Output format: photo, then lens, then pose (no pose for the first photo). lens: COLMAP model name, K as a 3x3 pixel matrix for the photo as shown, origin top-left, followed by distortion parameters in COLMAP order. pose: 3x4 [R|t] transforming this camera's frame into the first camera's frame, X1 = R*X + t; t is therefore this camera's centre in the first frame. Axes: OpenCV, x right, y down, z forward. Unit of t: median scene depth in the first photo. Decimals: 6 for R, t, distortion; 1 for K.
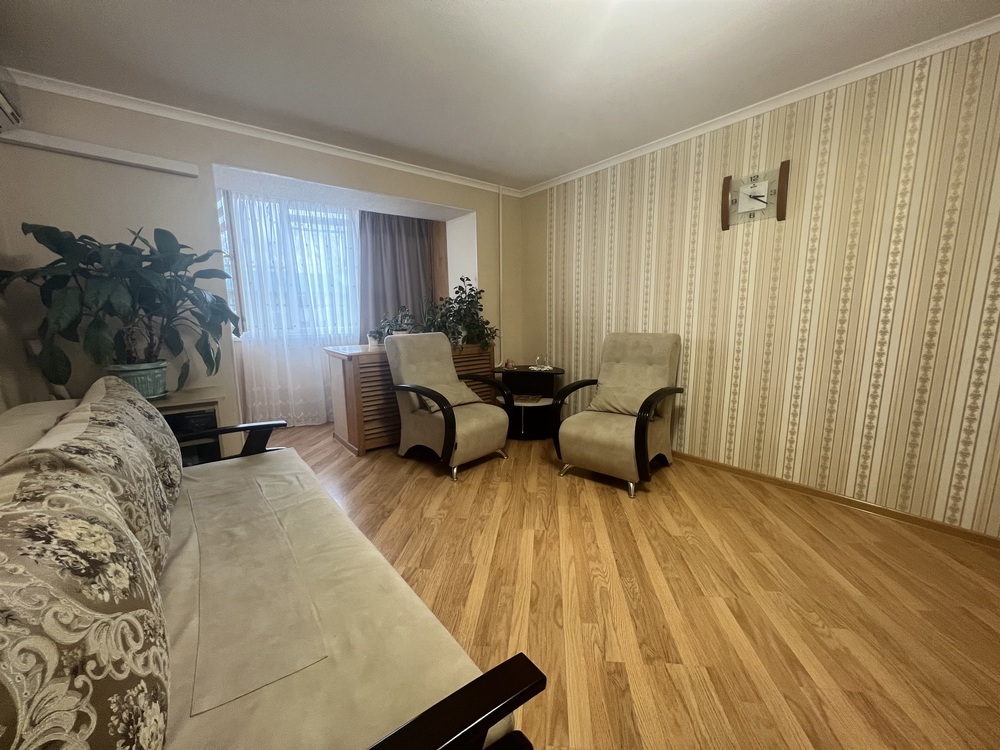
lens RADIAL K [[401.2, 0, 501.7], [0, 401.2, 378.0], [0, 0, 1]] dist [0.000713, 0.000281]
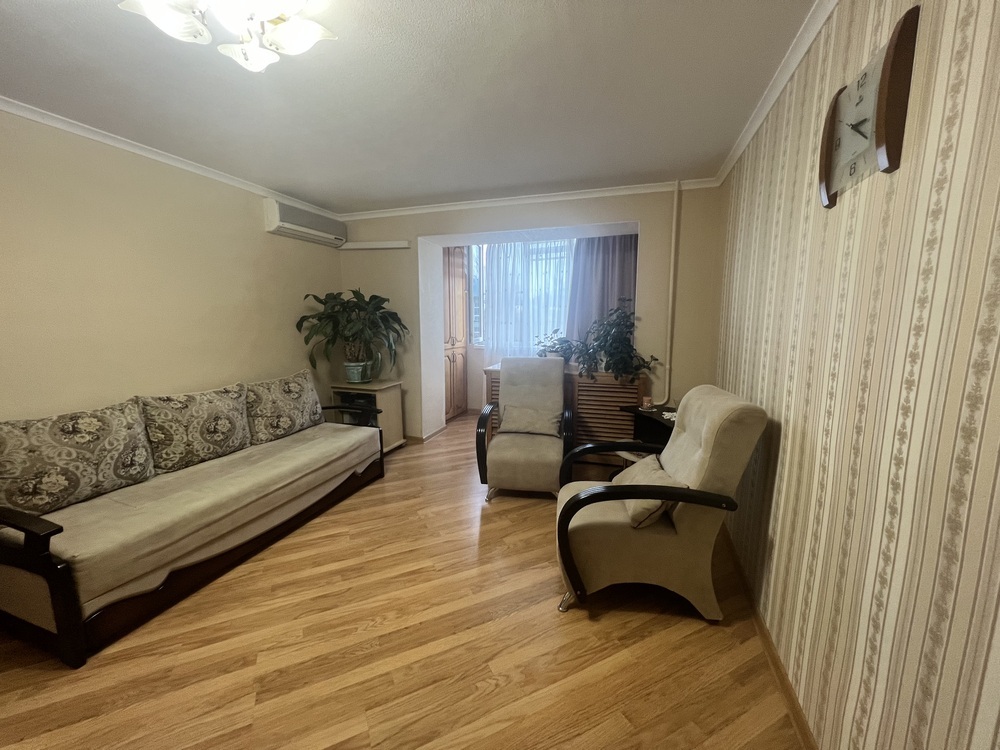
lens RADIAL K [[401.2, 0, 501.7], [0, 401.2, 378.0], [0, 0, 1]] dist [0.000713, 0.000281]
pose [[0.537351, 0.138177, -0.831962, 0.809227], [-0.138612, 0.987541, 0.074489, -0.160580], [0.831890, 0.075294, 0.549809, 0.461705]]
